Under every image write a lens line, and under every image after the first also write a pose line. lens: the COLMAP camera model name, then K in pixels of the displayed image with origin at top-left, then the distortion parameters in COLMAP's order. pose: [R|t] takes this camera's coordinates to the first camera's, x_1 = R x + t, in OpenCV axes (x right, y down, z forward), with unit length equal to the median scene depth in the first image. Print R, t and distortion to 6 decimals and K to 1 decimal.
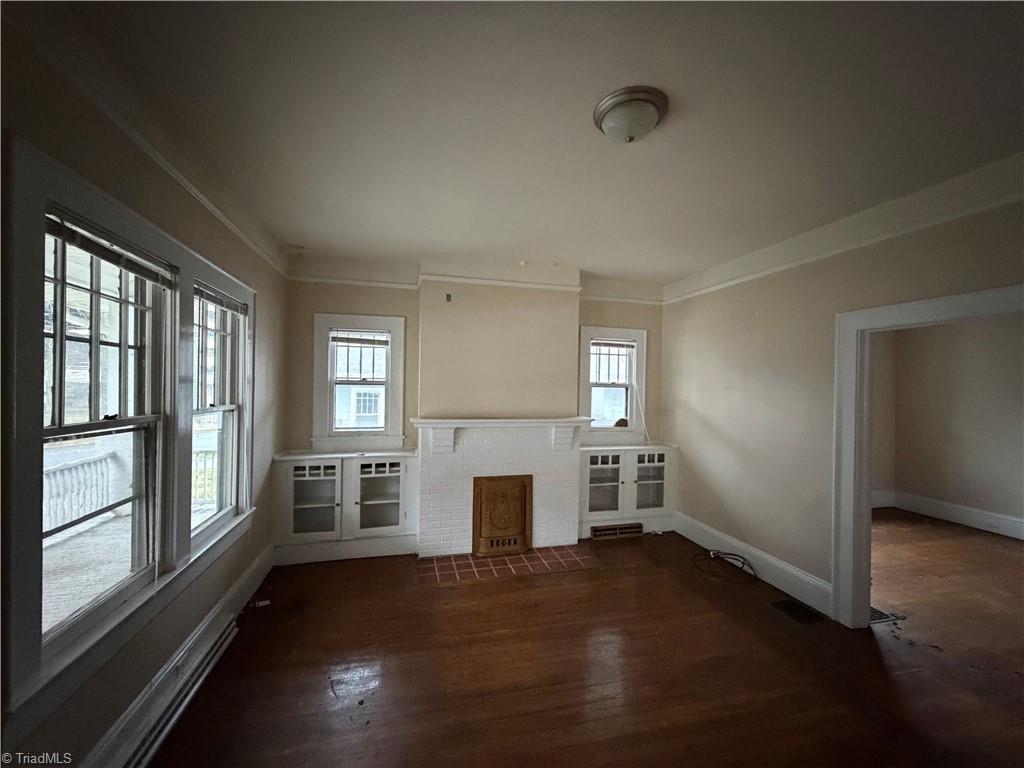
lens RADIAL K [[404.9, 0, 508.9], [0, 404.9, 387.7], [0, 0, 1]] dist [-0.000415, 0.000071]
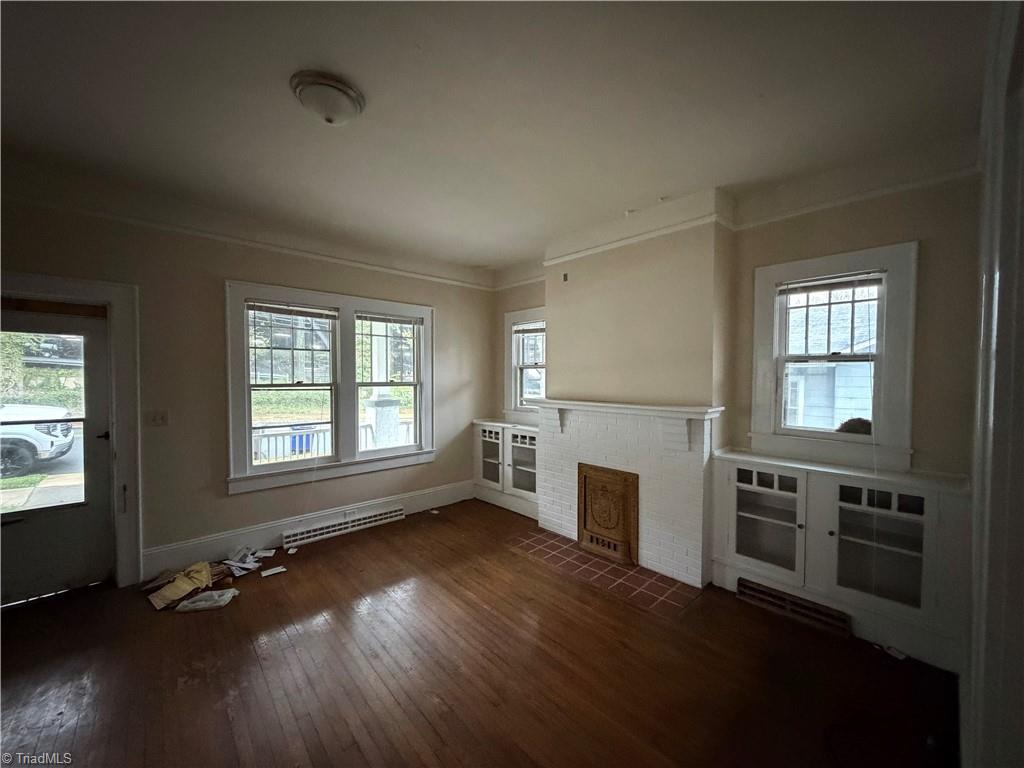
lens RADIAL K [[404.9, 0, 508.9], [0, 404.9, 387.7], [0, 0, 1]] dist [-0.000415, 0.000071]
pose [[0.466850, 0.012855, -0.884243, 0.655777], [0.004331, 0.999849, 0.016822, 0.029234], [0.884326, -0.011683, 0.466723, 0.406857]]
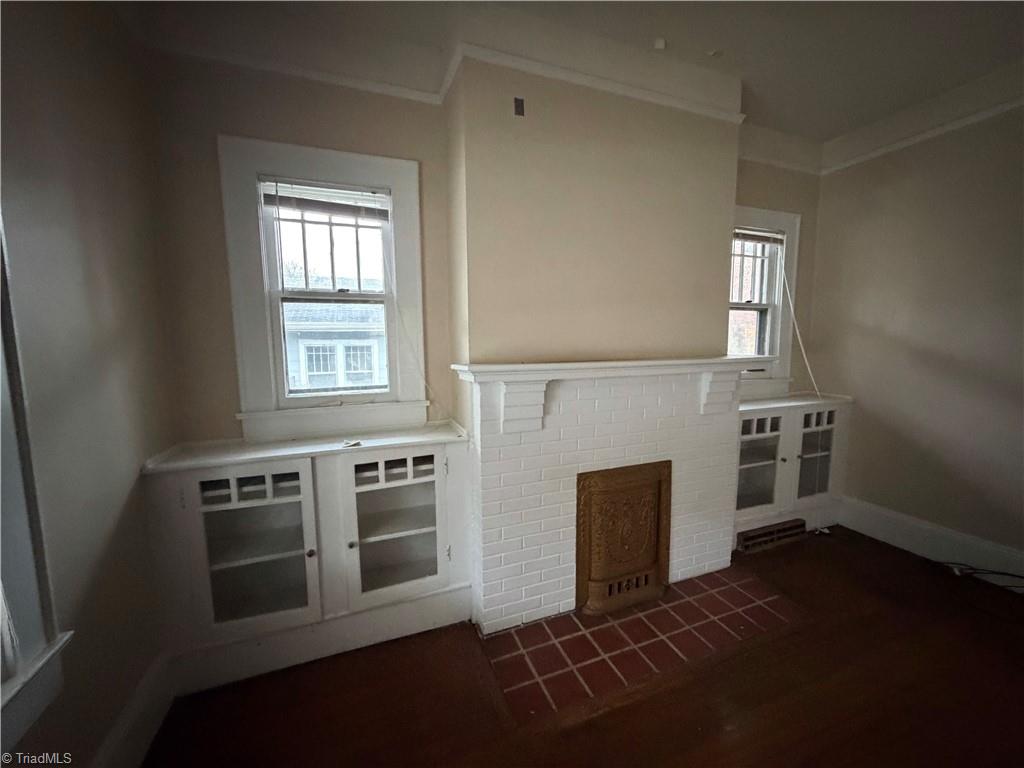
lens RADIAL K [[404.9, 0, 508.9], [0, 404.9, 387.7], [0, 0, 1]] dist [-0.000415, 0.000071]
pose [[0.993174, -0.039335, 0.109807, -0.222381], [0.027140, 0.993514, 0.110426, 0.049622], [-0.113439, -0.106693, 0.987800, 0.494311]]
